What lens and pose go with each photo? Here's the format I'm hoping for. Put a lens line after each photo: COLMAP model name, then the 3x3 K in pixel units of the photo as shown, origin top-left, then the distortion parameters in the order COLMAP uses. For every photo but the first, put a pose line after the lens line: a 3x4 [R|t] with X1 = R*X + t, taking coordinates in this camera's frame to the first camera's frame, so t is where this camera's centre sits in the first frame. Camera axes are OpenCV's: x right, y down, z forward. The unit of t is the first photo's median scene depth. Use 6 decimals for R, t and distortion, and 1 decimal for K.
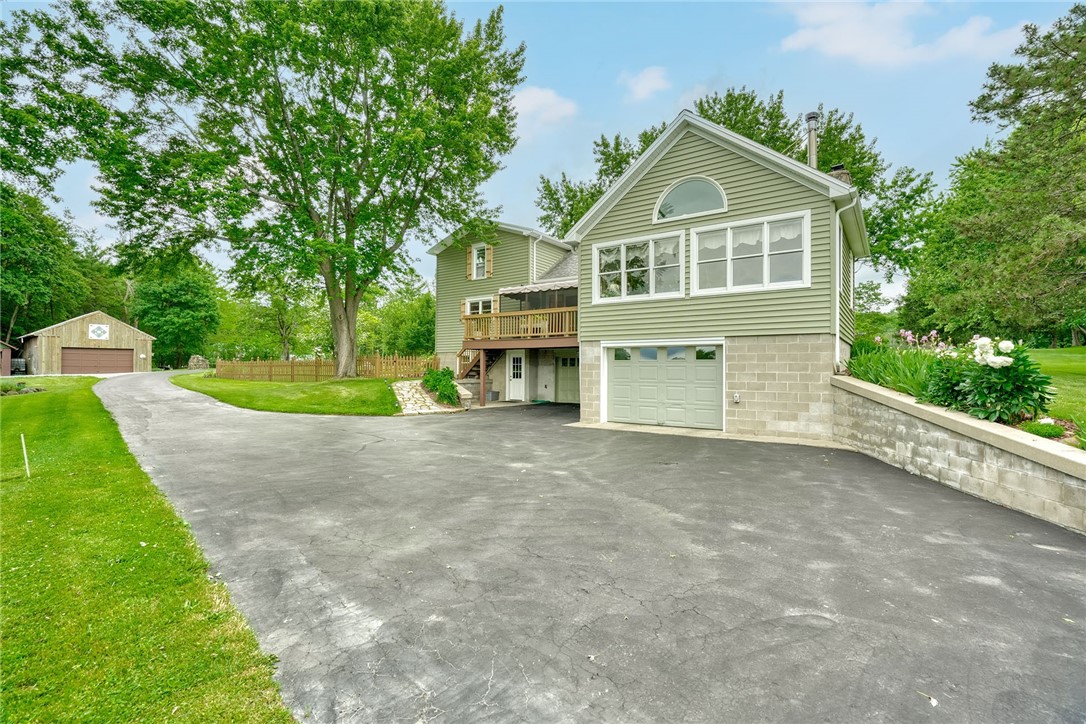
lens RADIAL K [[495.1, 0, 540.5], [0, 495.1, 361.3], [0, 0, 1]] dist [-0.000872, 0.000855]
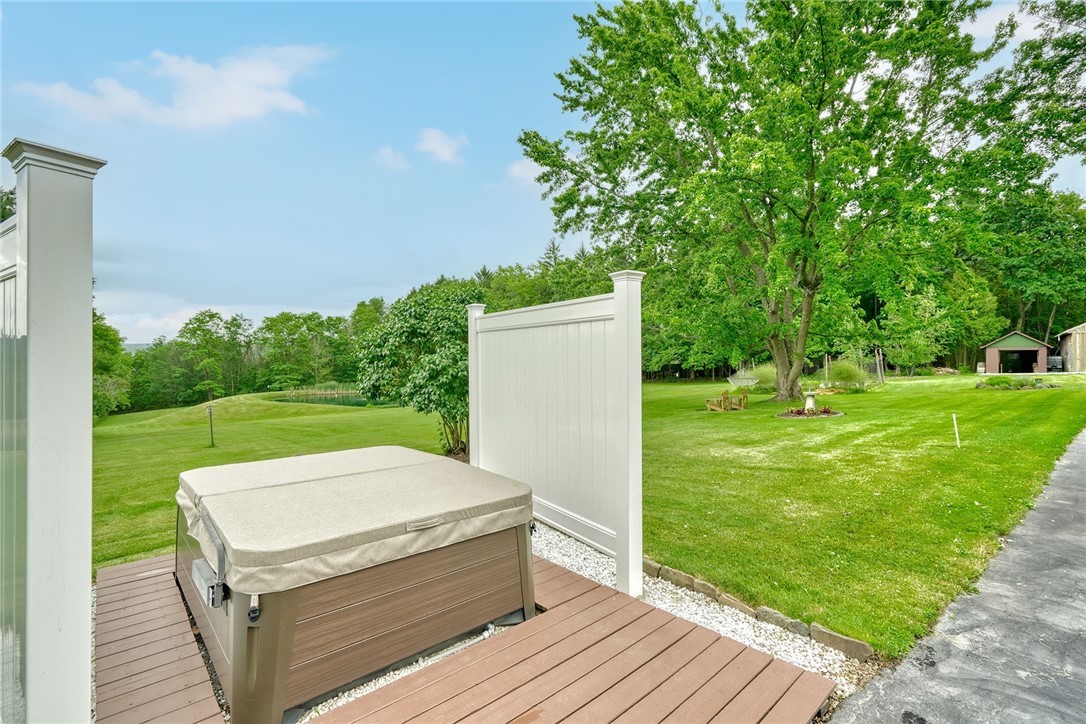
lens RADIAL K [[495.1, 0, 540.5], [0, 495.1, 361.3], [0, 0, 1]] dist [-0.000872, 0.000855]
pose [[-0.070469, -0.003361, -0.997508, 0.657703], [0.008378, 0.999957, -0.003961, 0.004385], [0.997479, -0.008637, -0.070438, -0.018590]]
